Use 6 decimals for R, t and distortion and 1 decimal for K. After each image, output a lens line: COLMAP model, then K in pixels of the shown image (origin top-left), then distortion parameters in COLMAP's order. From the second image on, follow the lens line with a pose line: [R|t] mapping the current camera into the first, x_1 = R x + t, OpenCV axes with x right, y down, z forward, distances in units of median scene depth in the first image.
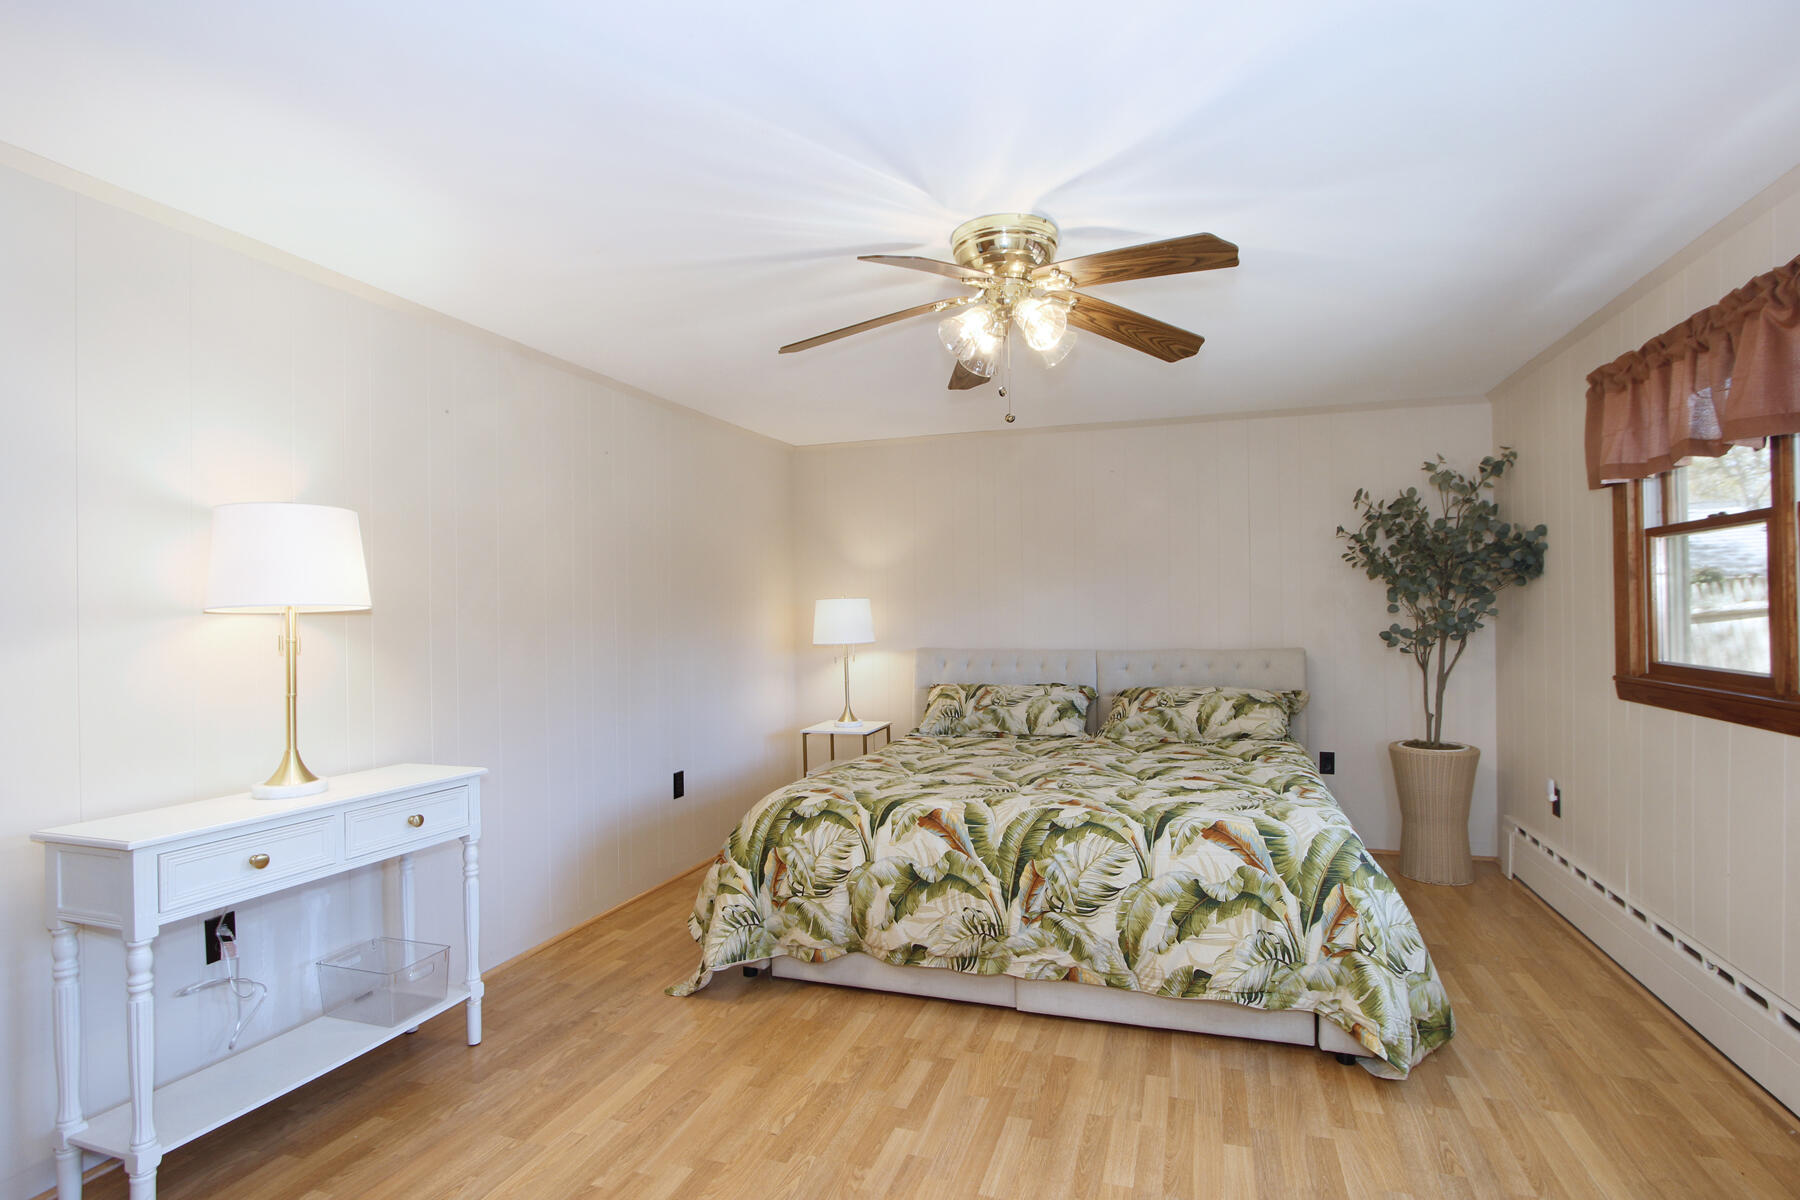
lens RADIAL K [[870.2, 0, 900.7], [0, 870.2, 607.1], [0, 0, 1]] dist [-0.009525, 0.000108]
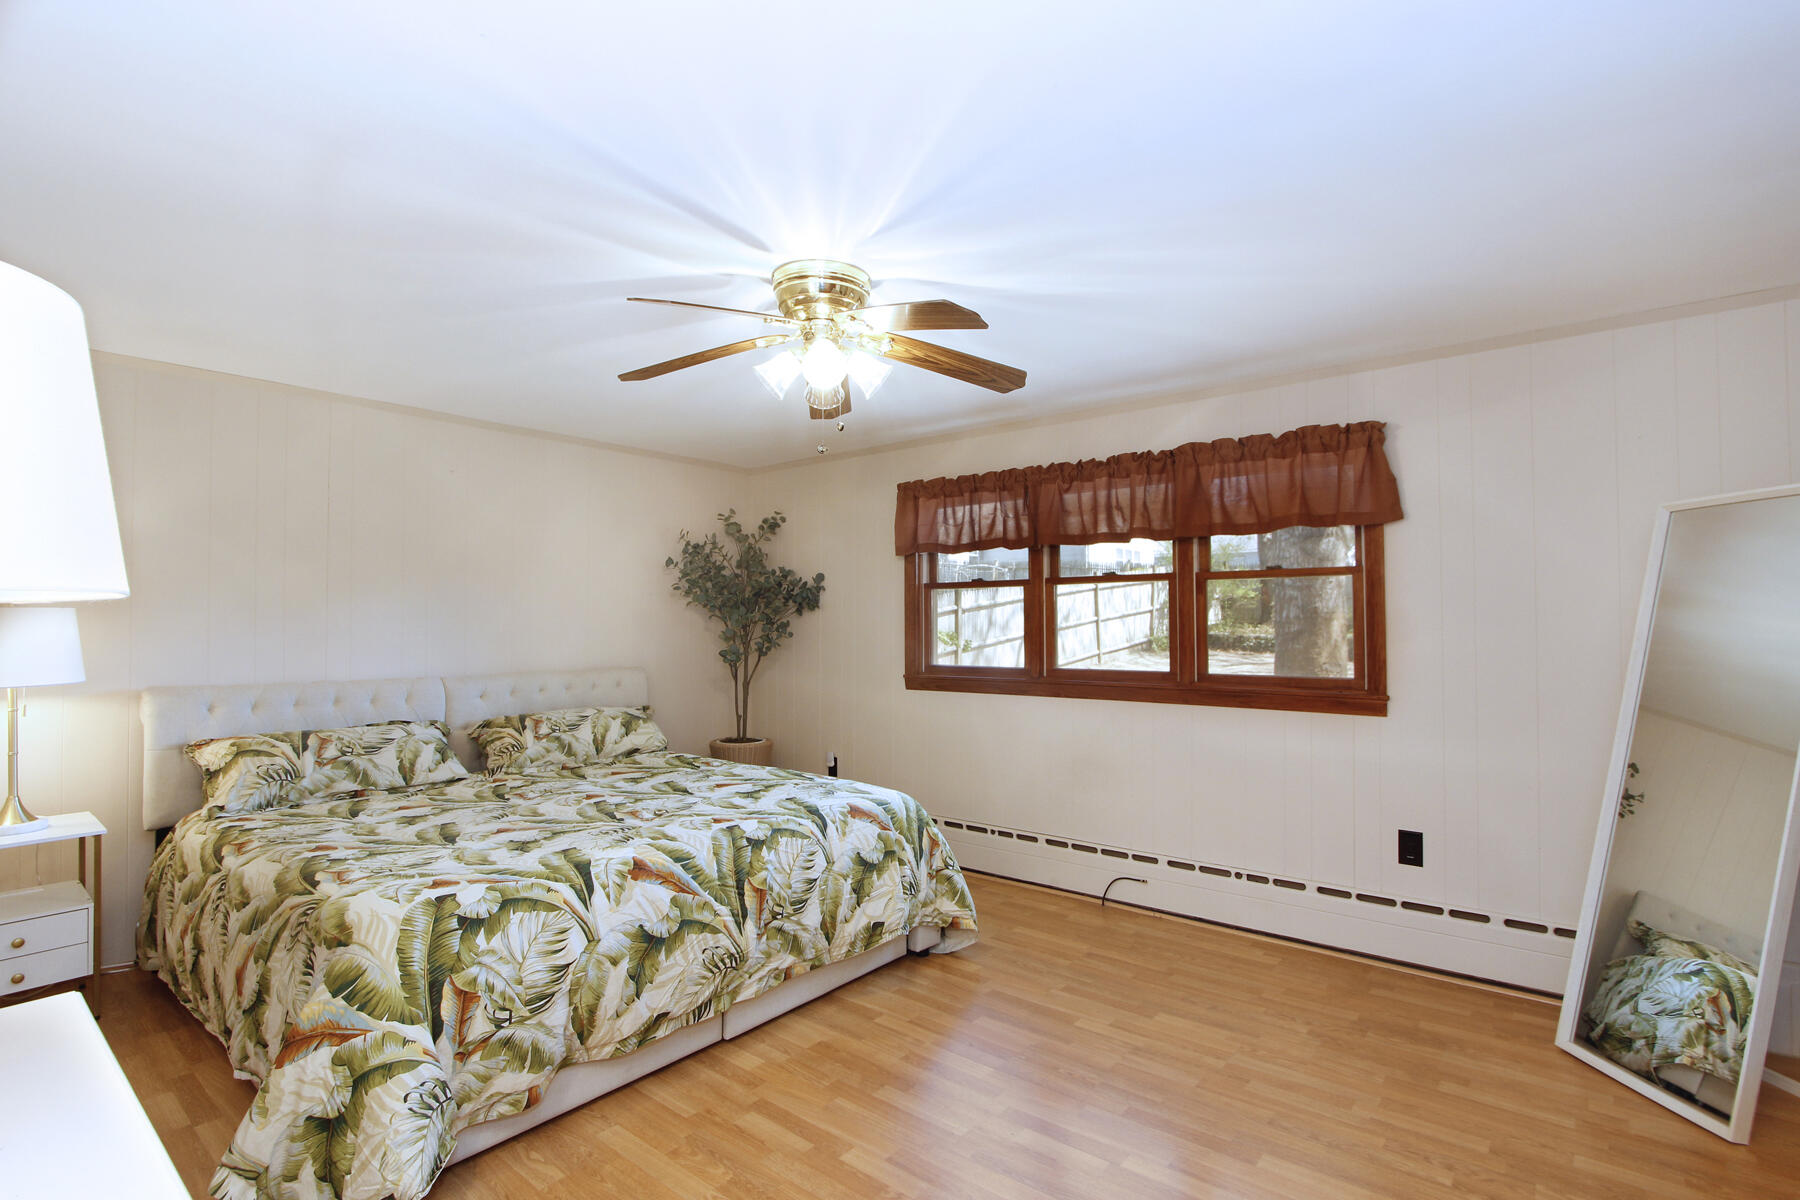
lens RADIAL K [[870.2, 0, 933.3], [0, 870.2, 622.6], [0, 0, 1]] dist [-0.009525, 0.000108]
pose [[0.327642, 0.020102, 0.944588, -0.697447], [-0.007324, 0.999798, -0.018736, 0.014284], [-0.944774, -0.000779, 0.327723, 0.452853]]
